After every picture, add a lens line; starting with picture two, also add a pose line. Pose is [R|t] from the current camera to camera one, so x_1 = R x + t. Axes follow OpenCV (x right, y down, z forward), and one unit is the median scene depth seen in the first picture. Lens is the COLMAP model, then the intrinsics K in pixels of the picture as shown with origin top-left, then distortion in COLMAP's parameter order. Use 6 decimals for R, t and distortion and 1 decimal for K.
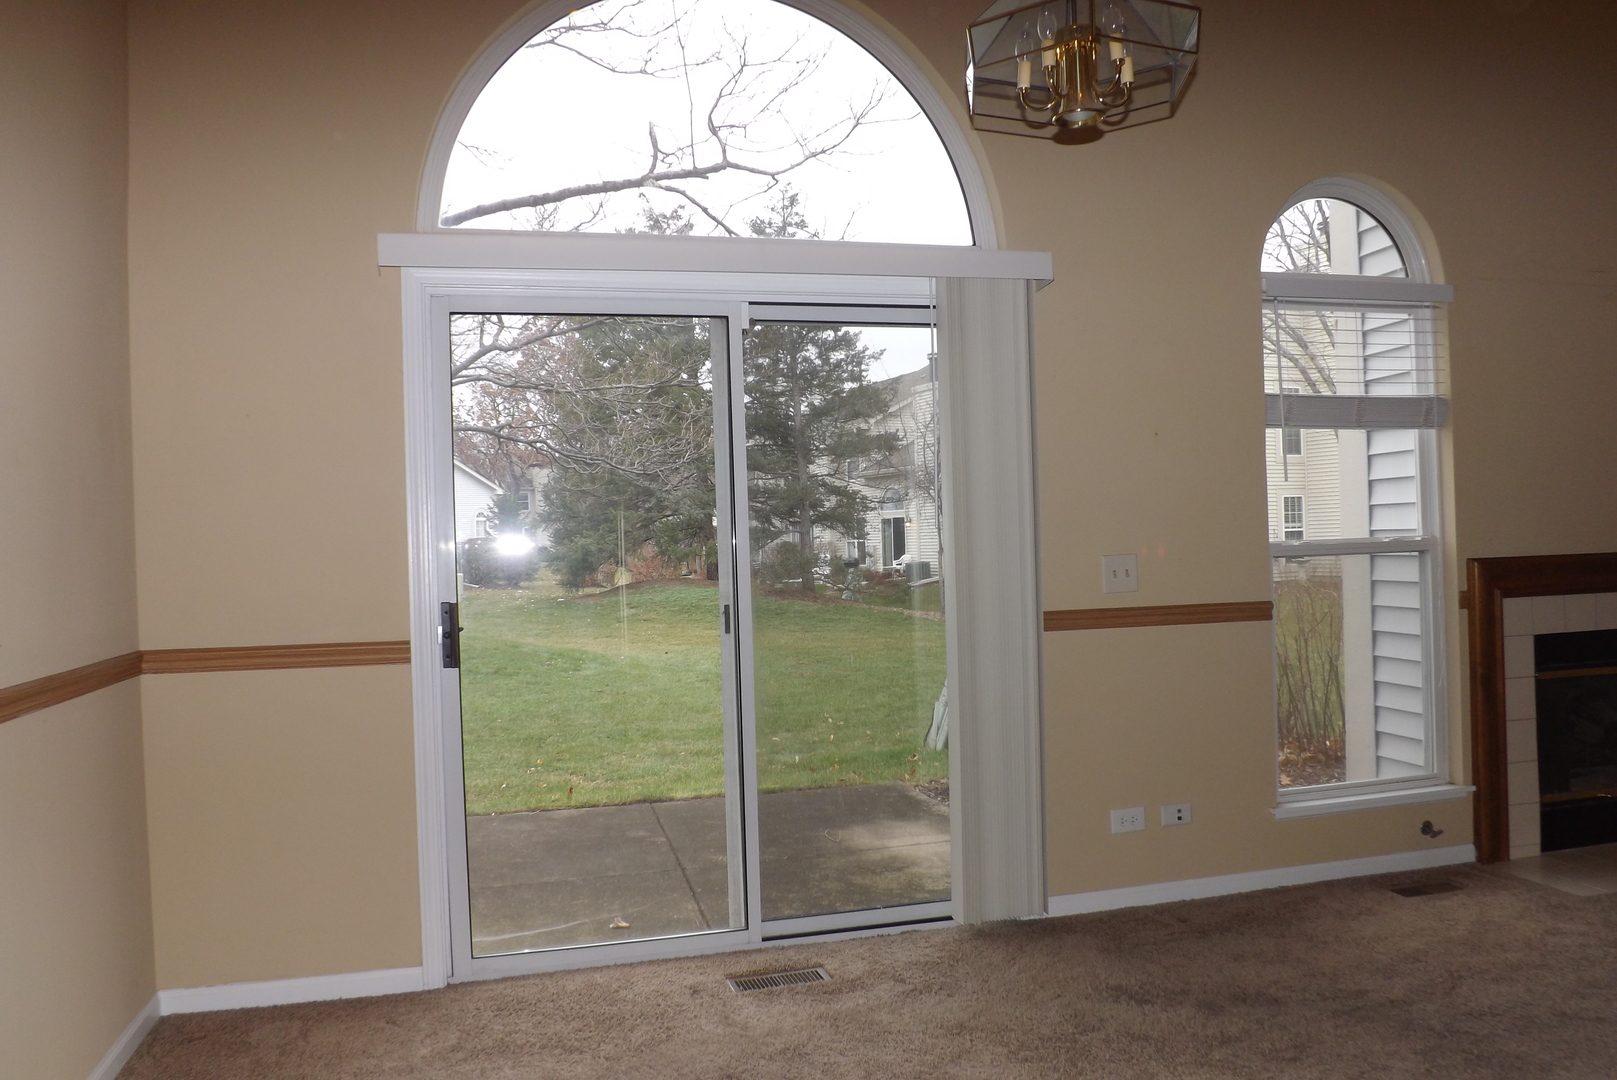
lens RADIAL K [[1166.0, 0, 808.5], [0, 1166.0, 540.0], [0, 0, 1]] dist [-0.052816, 0.001687]
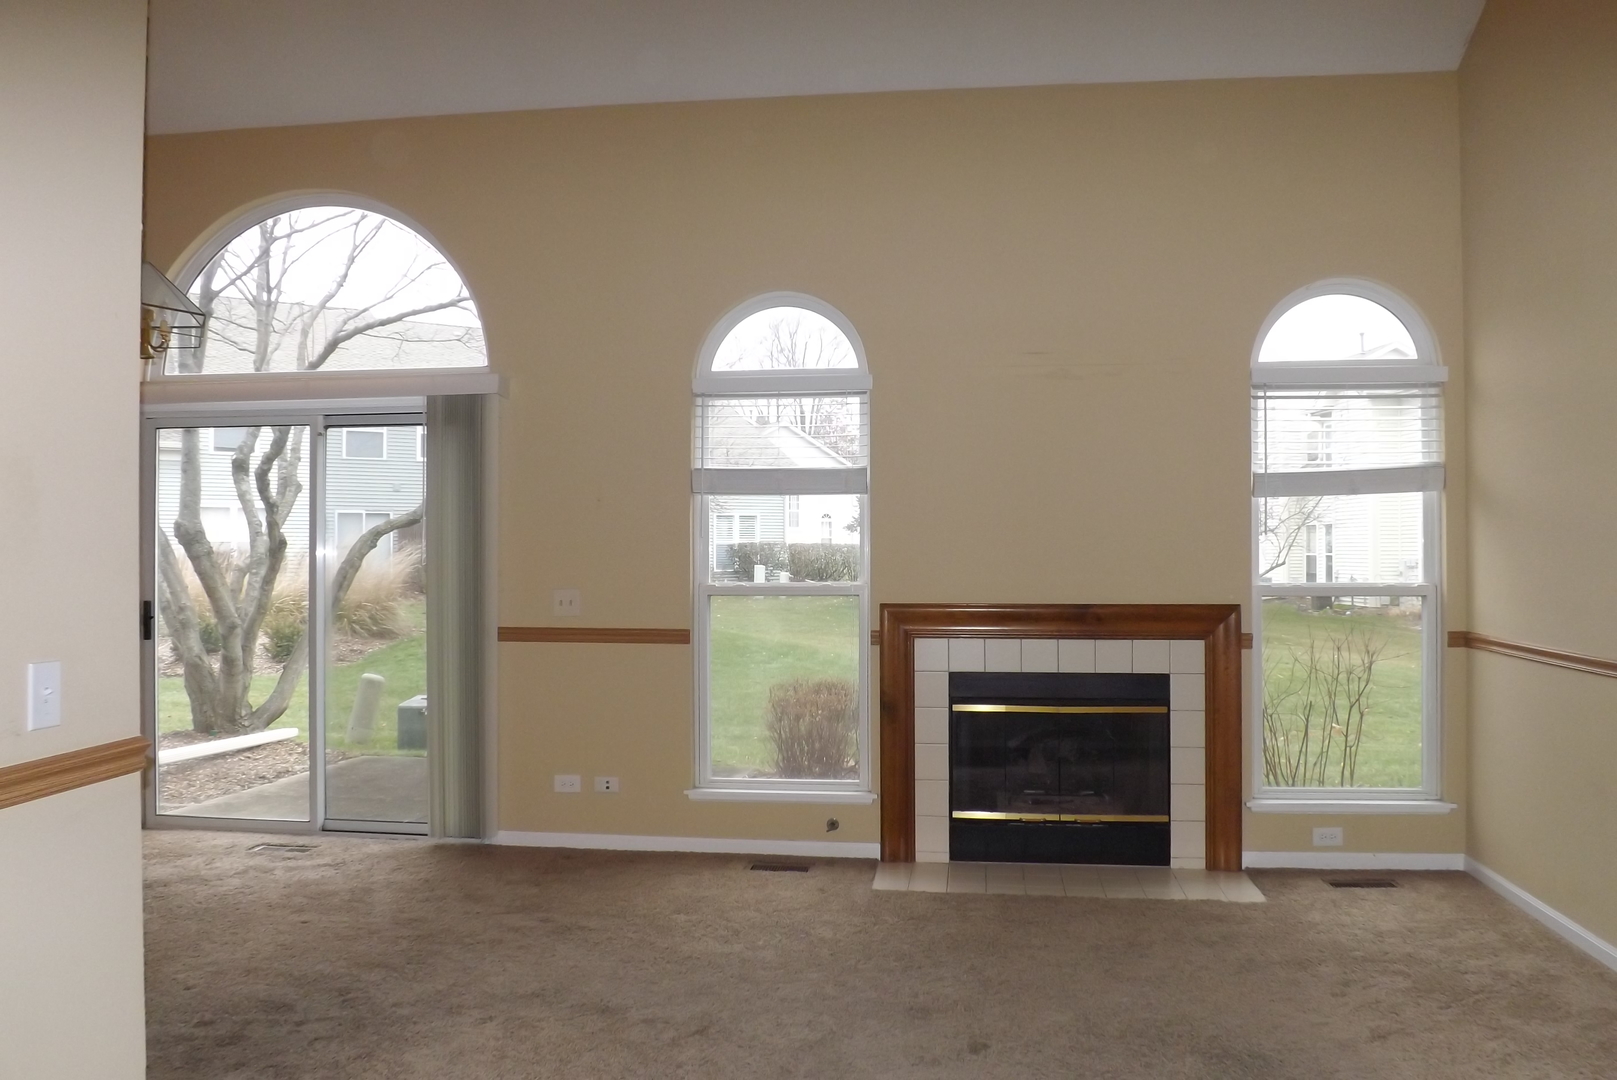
lens RADIAL K [[1166.0, 0, 808.5], [0, 1166.0, 540.0], [0, 0, 1]] dist [-0.052816, 0.001687]
pose [[0.929753, 0.026168, -0.367252, 0.949972], [-0.026222, 0.999644, 0.004844, -0.054478], [0.367248, 0.005127, 0.930109, -0.157604]]
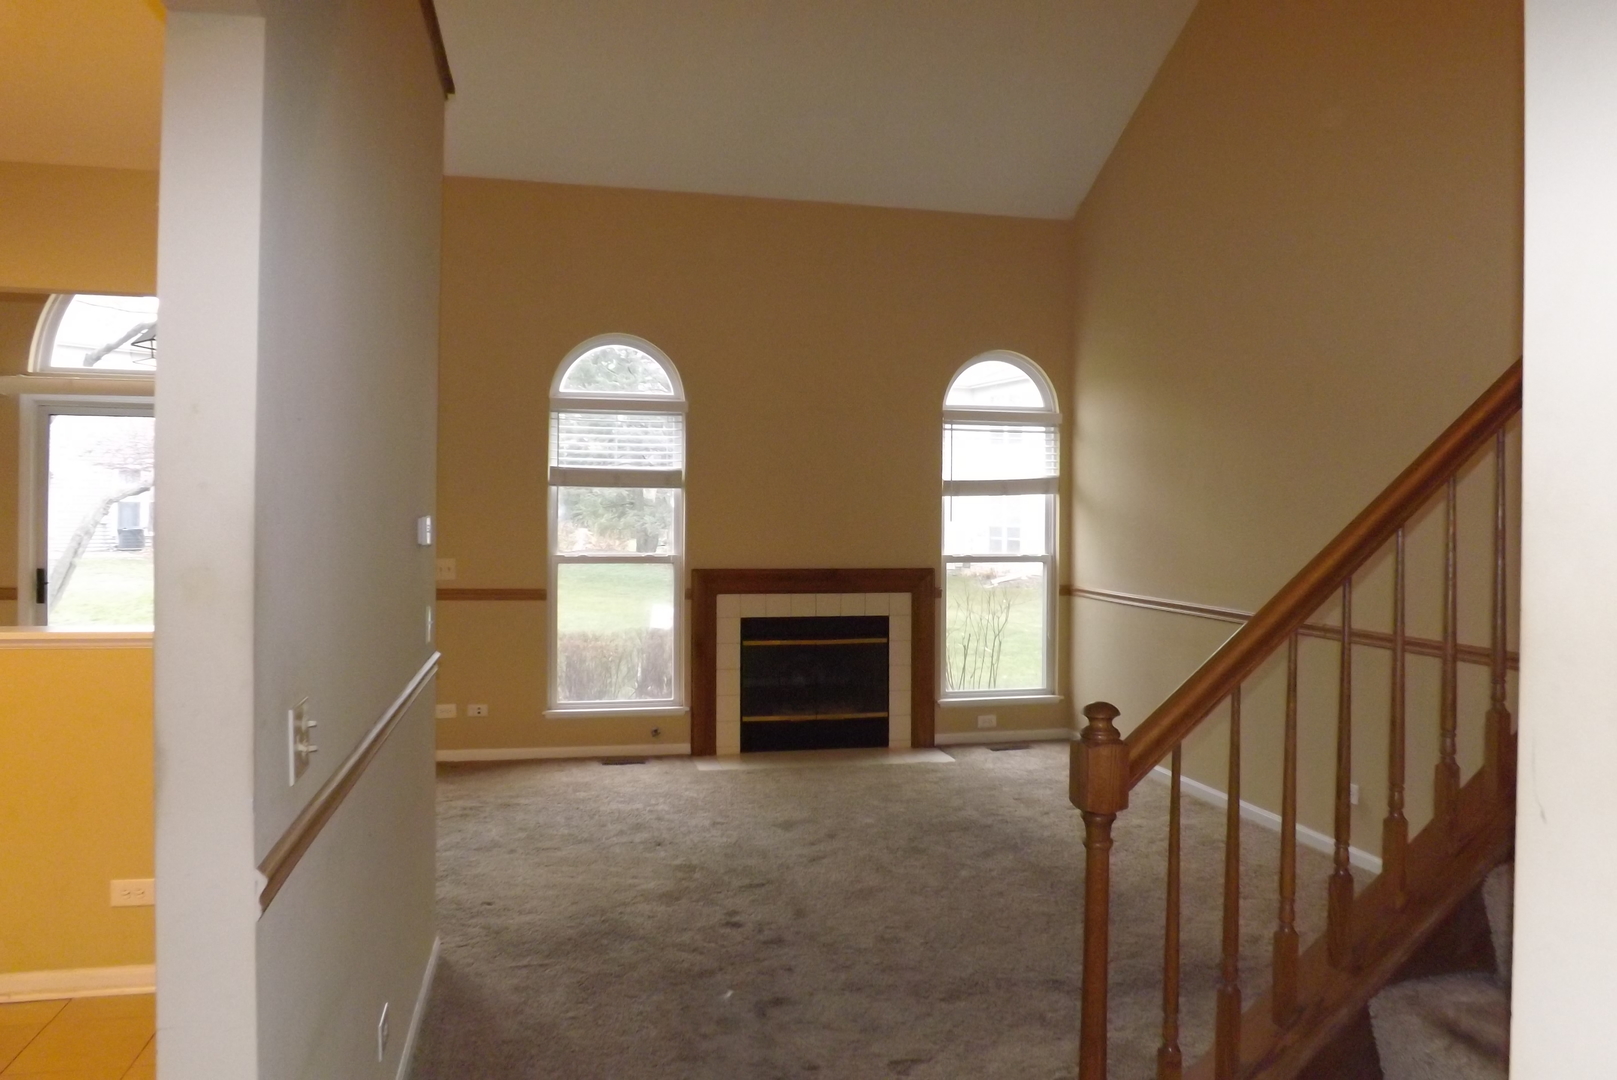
lens RADIAL K [[1171.2, 0, 808.6], [0, 1171.2, 516.3], [0, 0, 1]] dist [-0.034686, 0.004690]
pose [[0.998840, 0.040585, -0.025907, 0.782496], [-0.040505, 0.999173, 0.003637, -0.072069], [0.026033, -0.002583, 0.999658, -0.672293]]
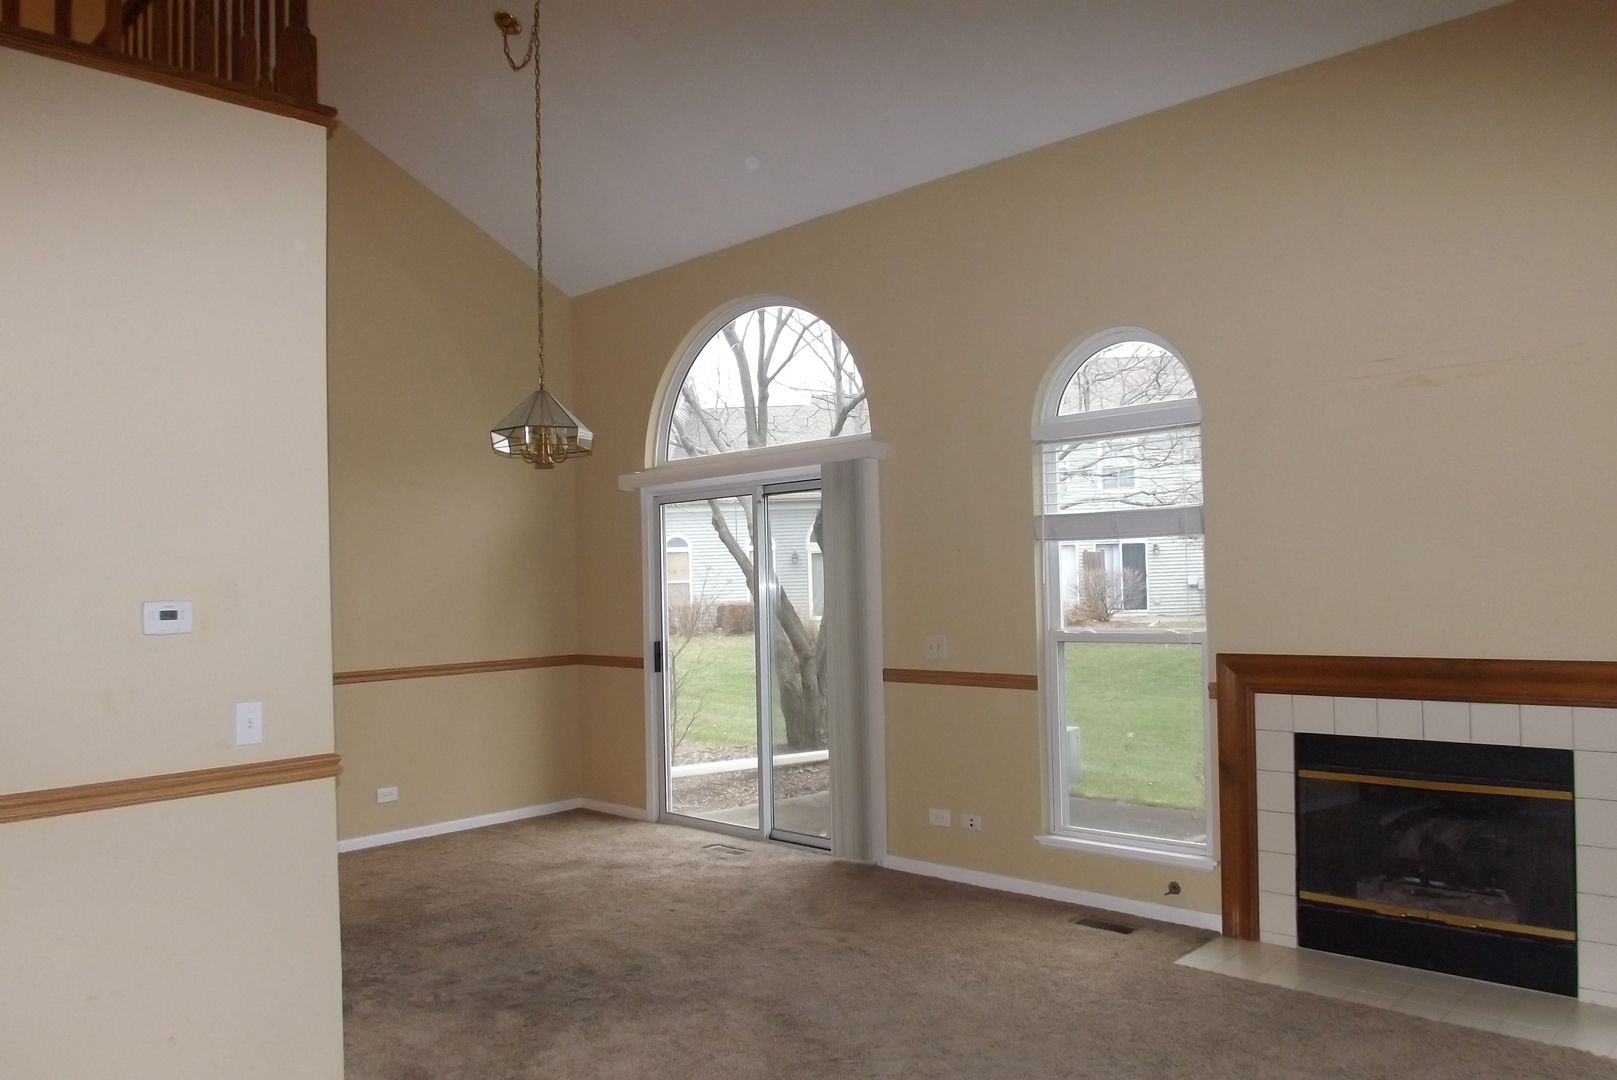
lens RADIAL K [[1160.1, 0, 804.9], [0, 1160.1, 554.8], [0, 0, 1]] dist [-0.046461, 0.009316]
pose [[0.527797, -0.004321, -0.849359, 1.302947], [0.011835, 0.999927, 0.002268, -0.085350], [0.849288, -0.011249, 0.527810, 0.085797]]
